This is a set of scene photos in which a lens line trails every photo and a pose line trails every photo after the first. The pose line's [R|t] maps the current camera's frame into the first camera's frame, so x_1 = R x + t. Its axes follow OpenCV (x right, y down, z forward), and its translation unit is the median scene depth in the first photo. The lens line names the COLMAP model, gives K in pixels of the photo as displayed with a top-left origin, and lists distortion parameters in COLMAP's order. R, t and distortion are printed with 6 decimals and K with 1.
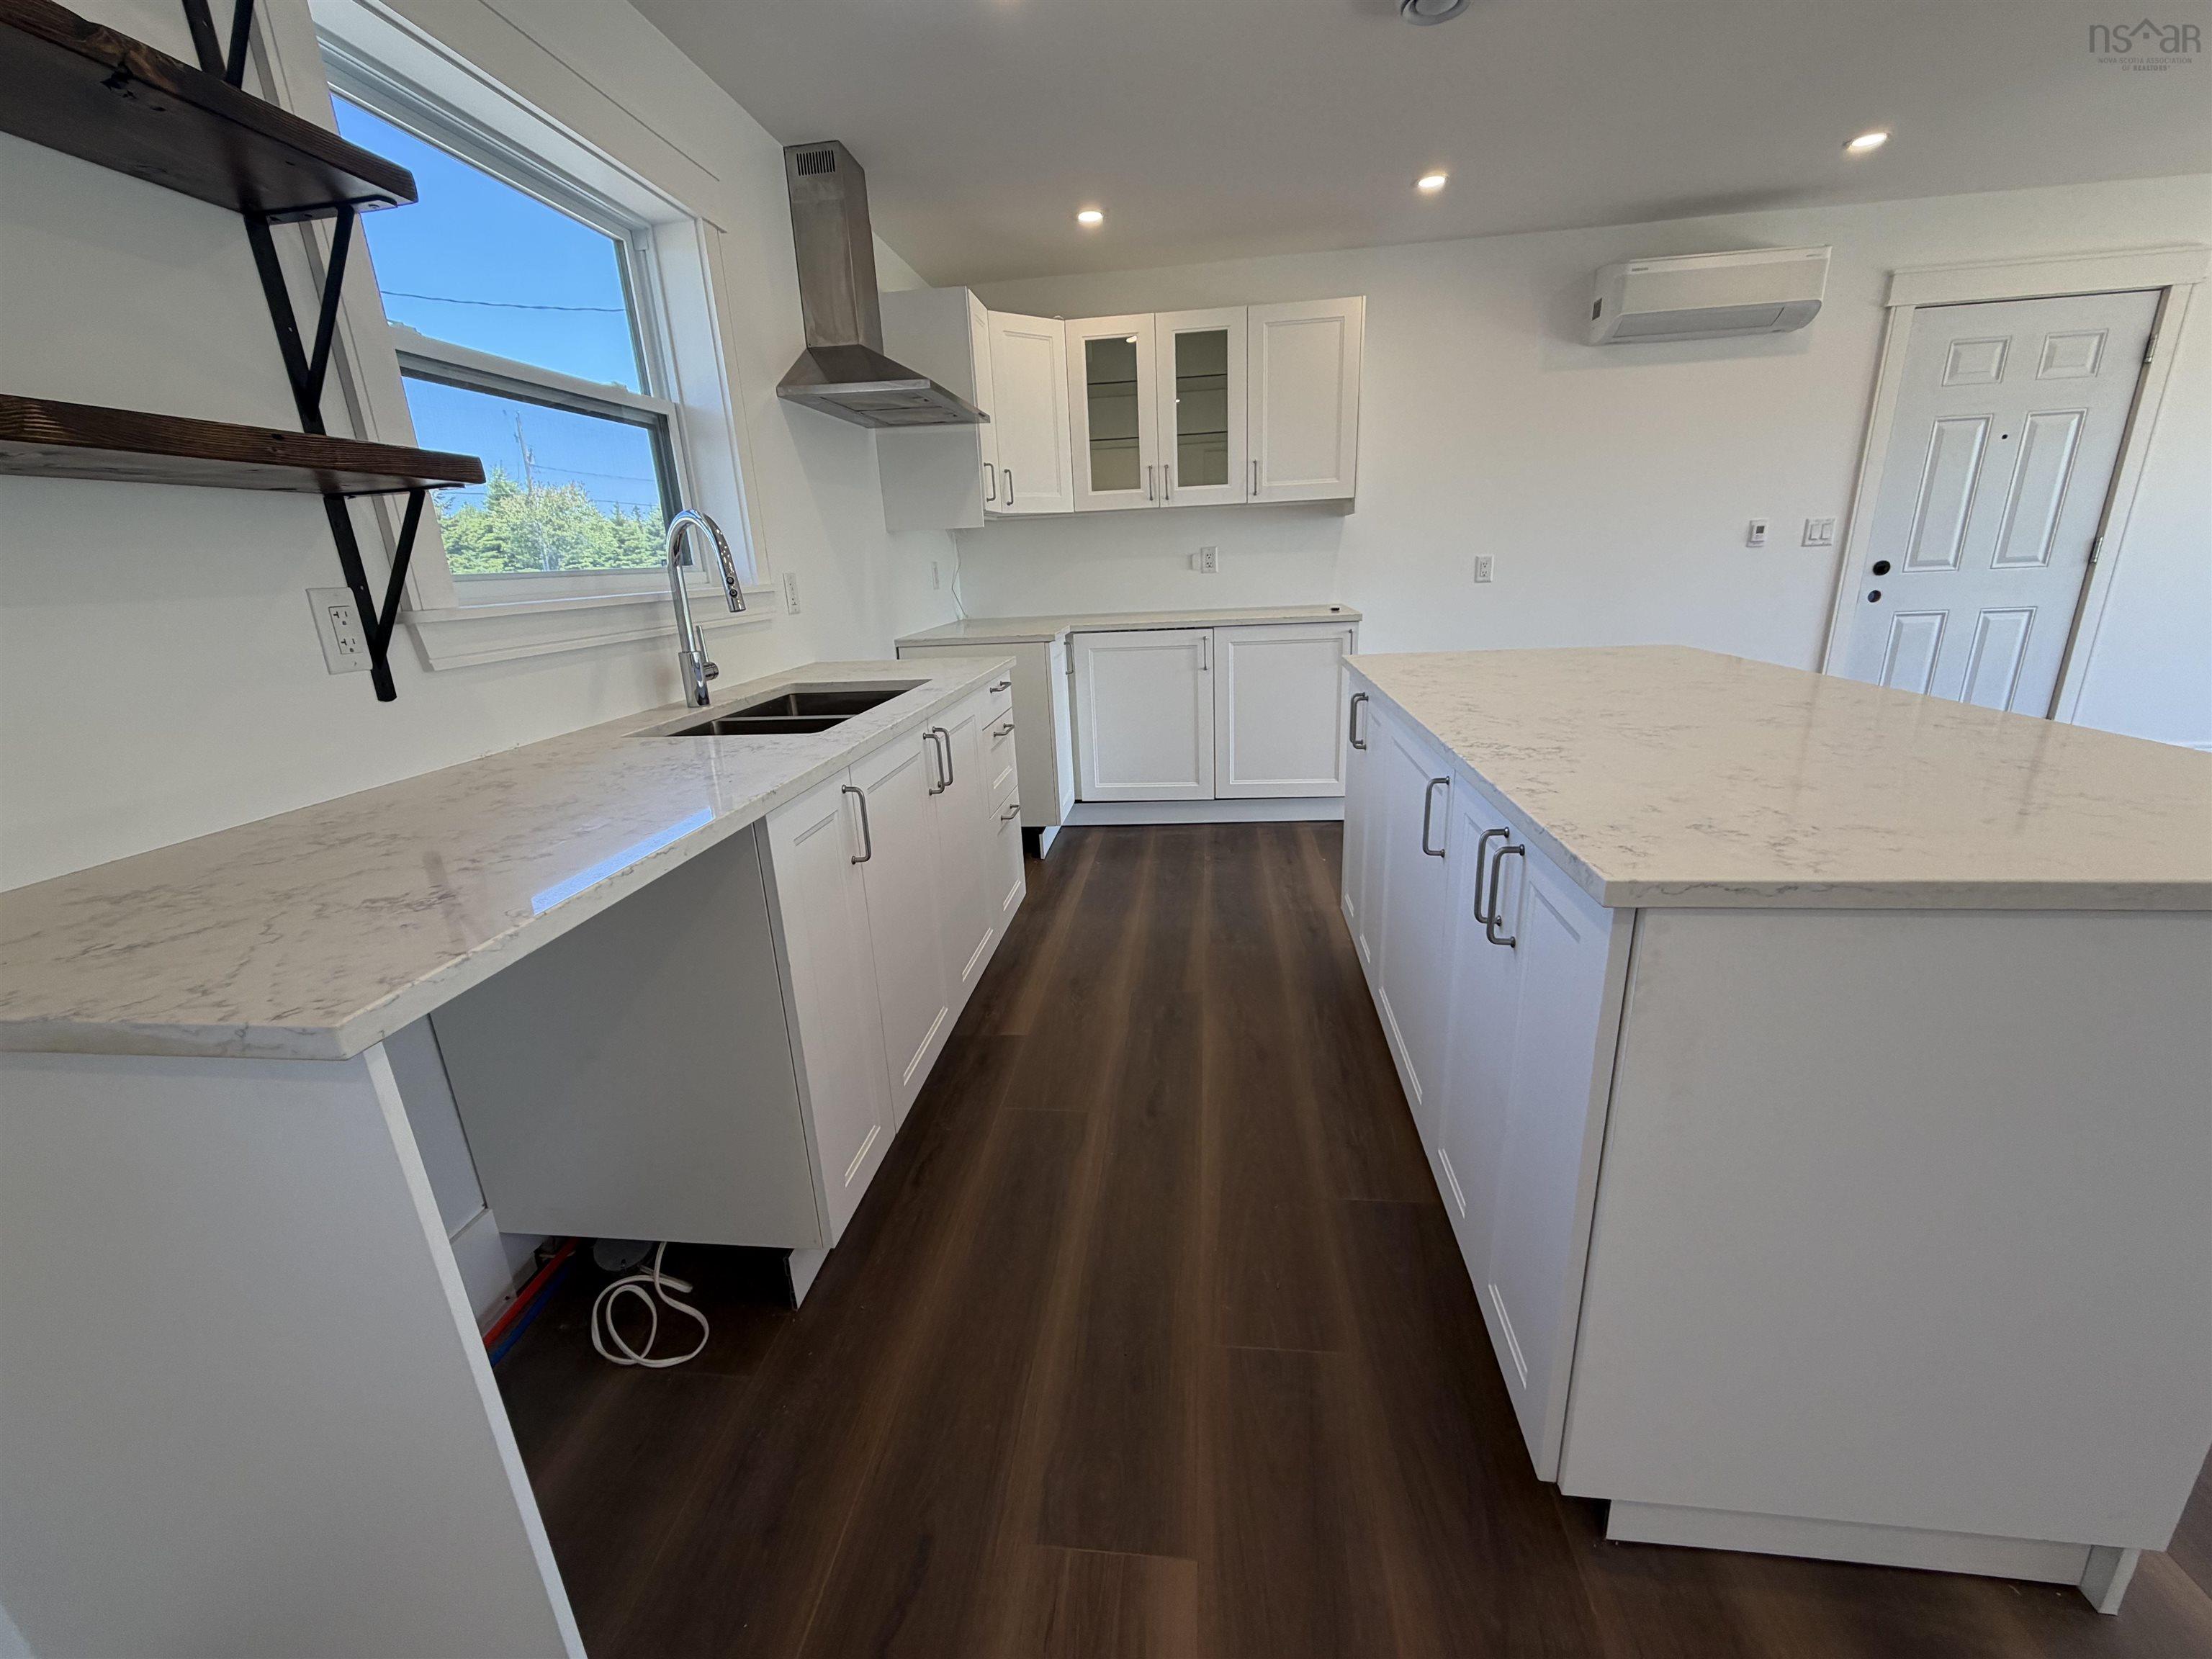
lens RADIAL K [[882.2, 0, 1100.2], [0, 882.2, 827.0], [0, 0, 1]] dist [-0.001200, 0.000793]
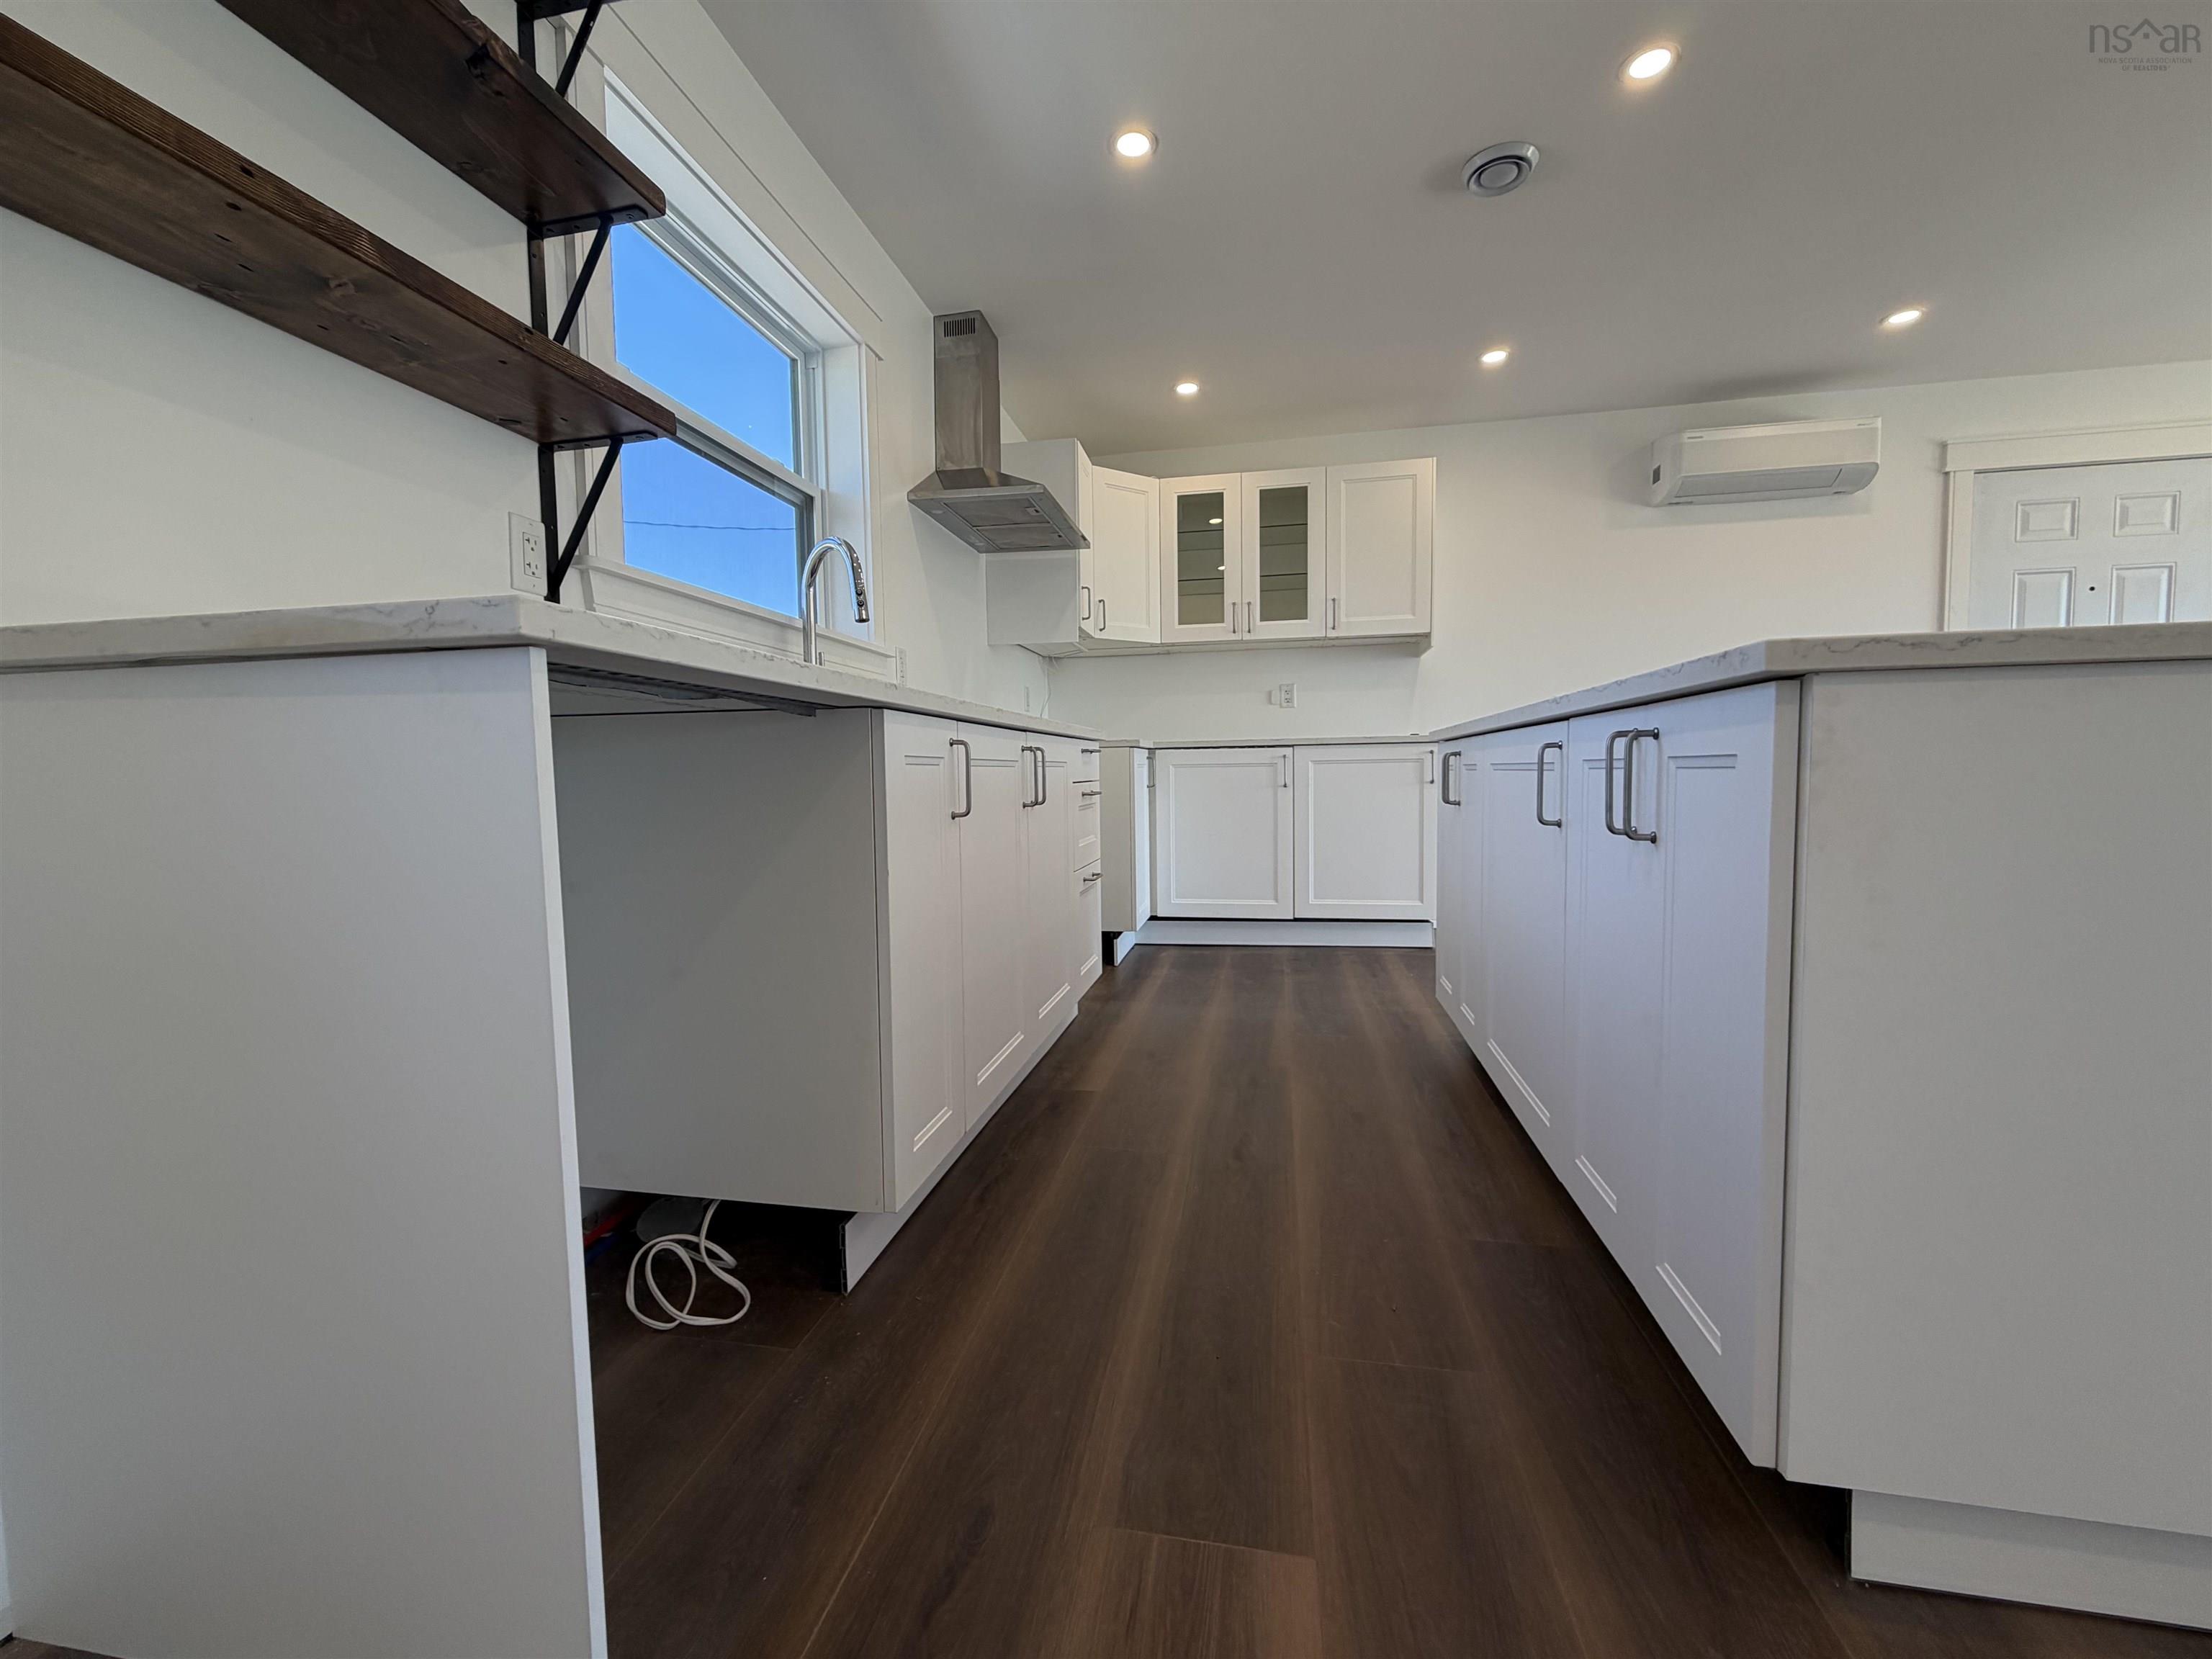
lens RADIAL K [[882.2, 0, 1100.4], [0, 882.2, 828.7], [0, 0, 1]] dist [-0.001200, 0.000793]
pose [[0.996521, 0.036225, -0.075052, -0.015963], [-0.052606, 0.971914, -0.229382, 0.121187], [0.064635, 0.232532, 0.970439, 0.016349]]
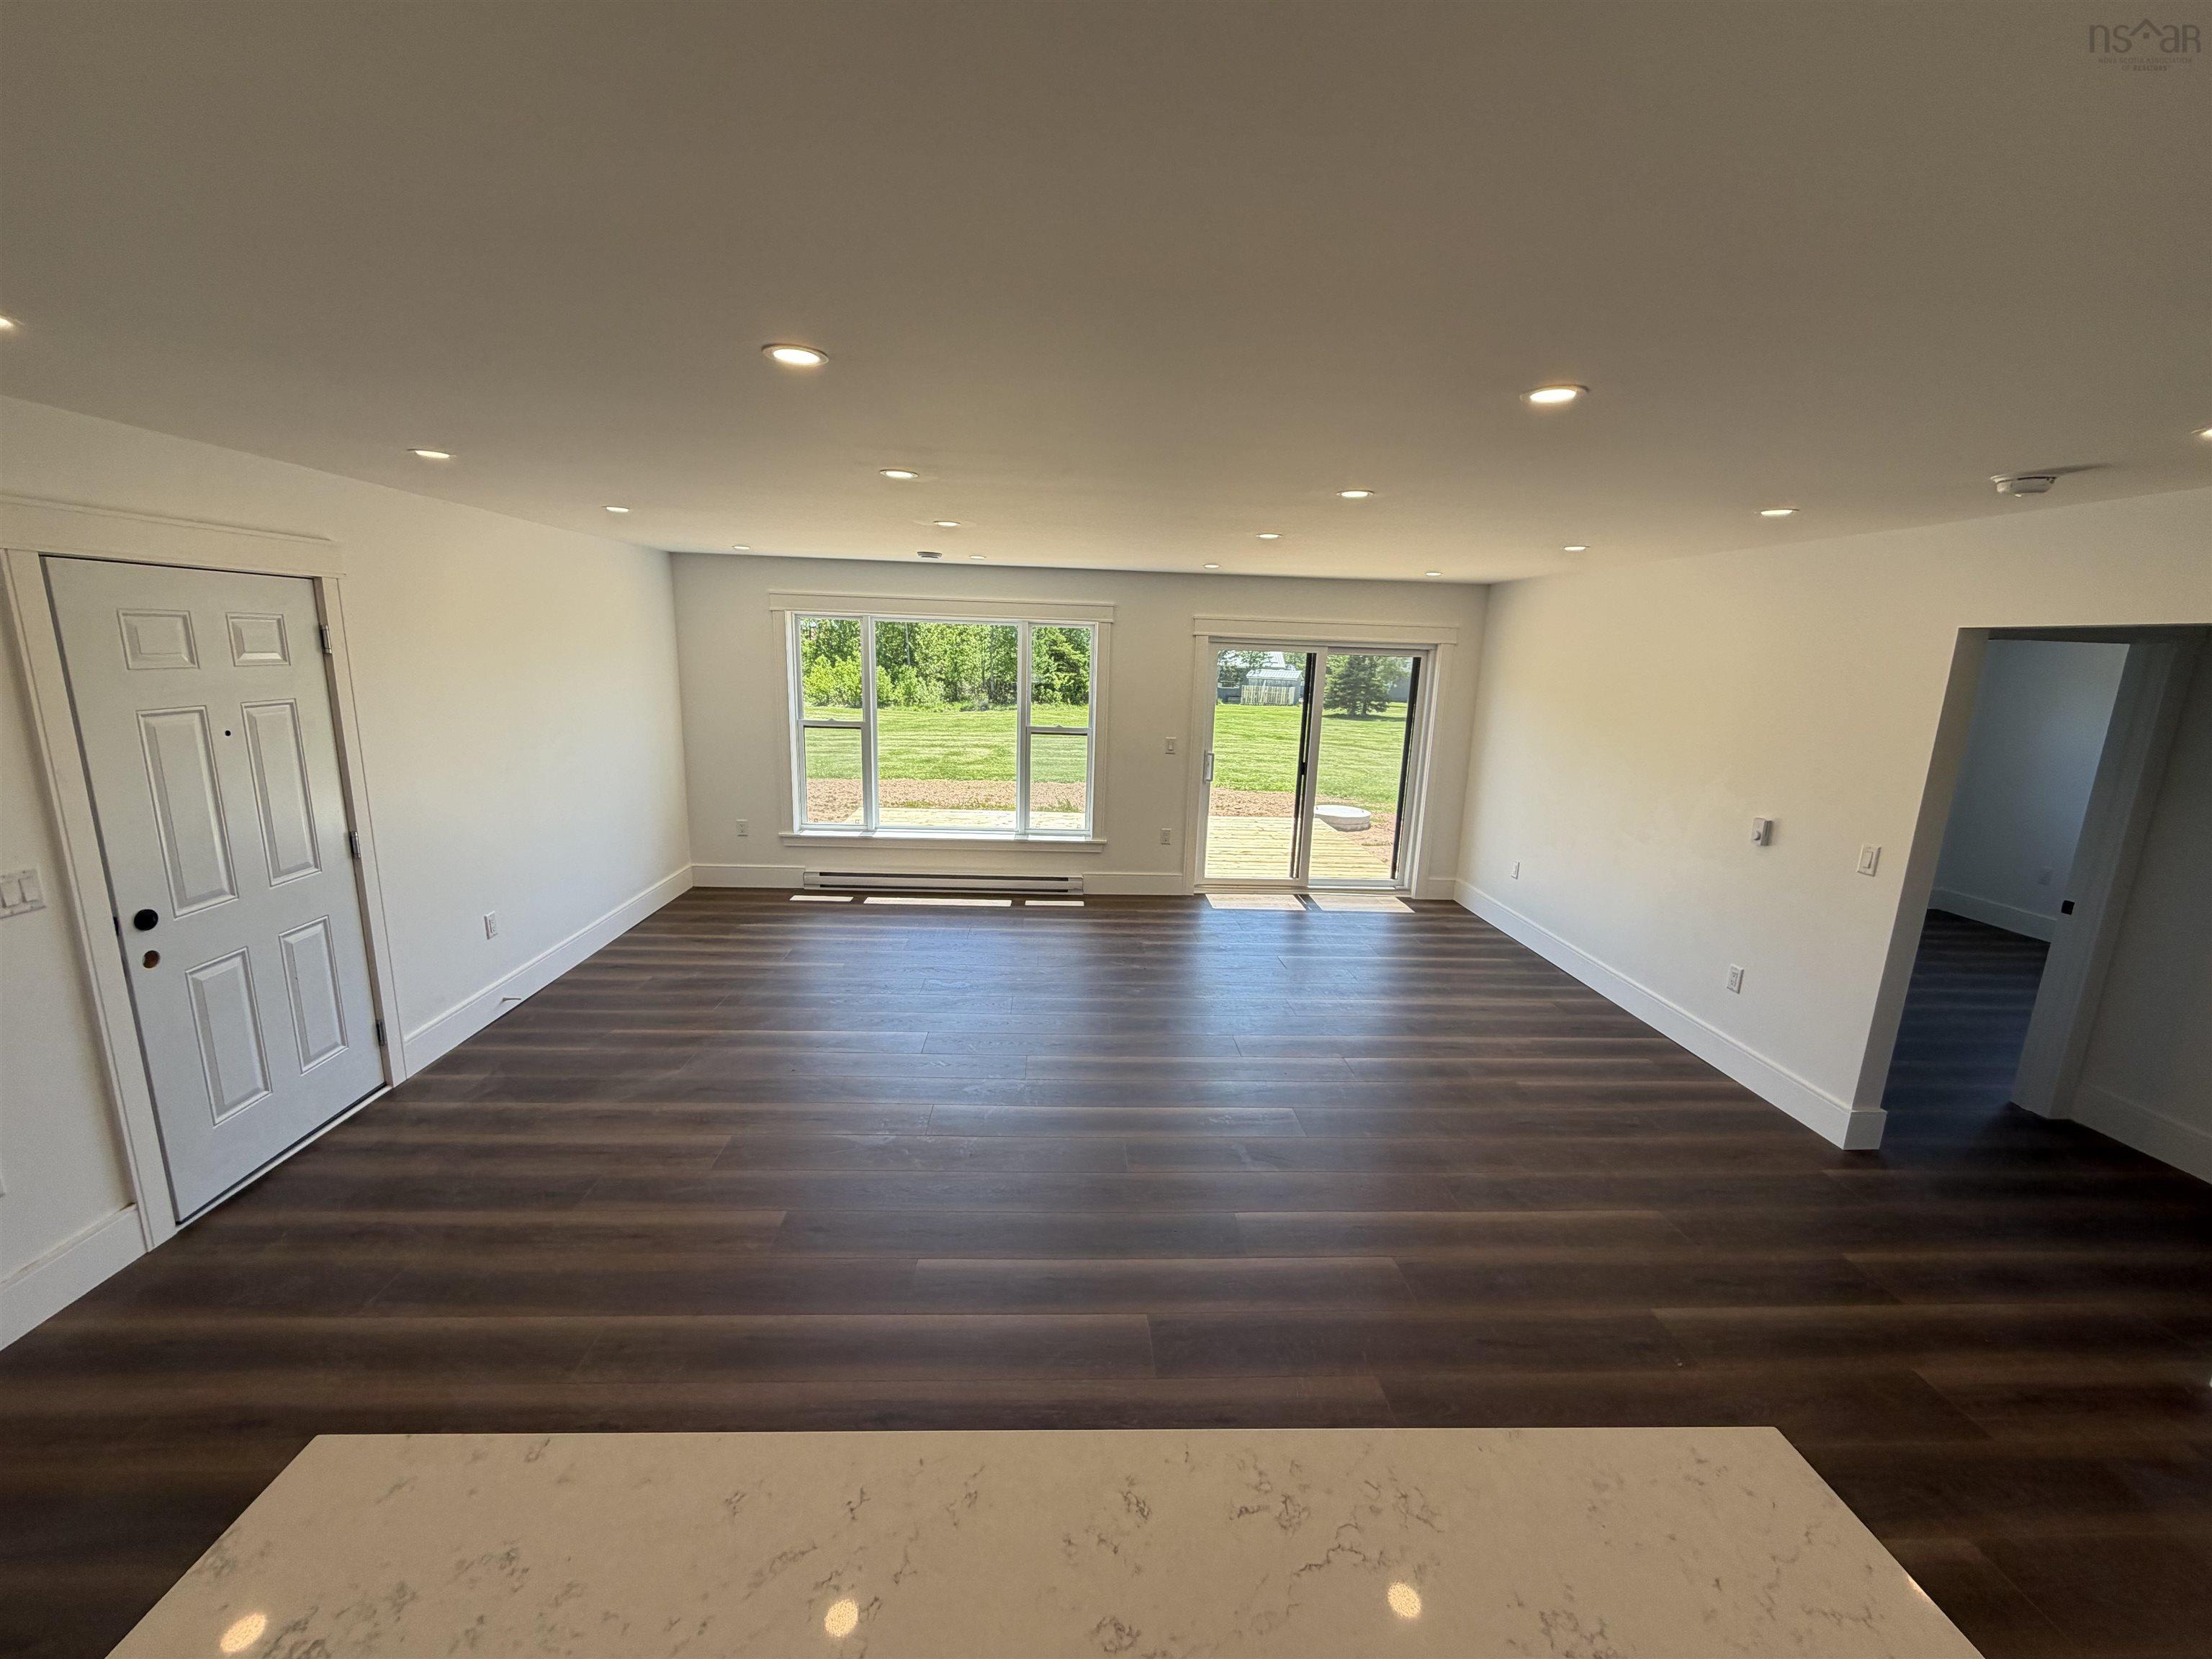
lens RADIAL K [[882.2, 0, 1098.2], [0, 882.2, 823.2], [0, 0, 1]] dist [-0.001200, 0.000793]
pose [[-0.165571, -0.155230, 0.973905, 0.144936], [0.266093, 0.943877, 0.195682, -0.340178], [-0.949621, 0.291549, -0.114973, 0.416739]]
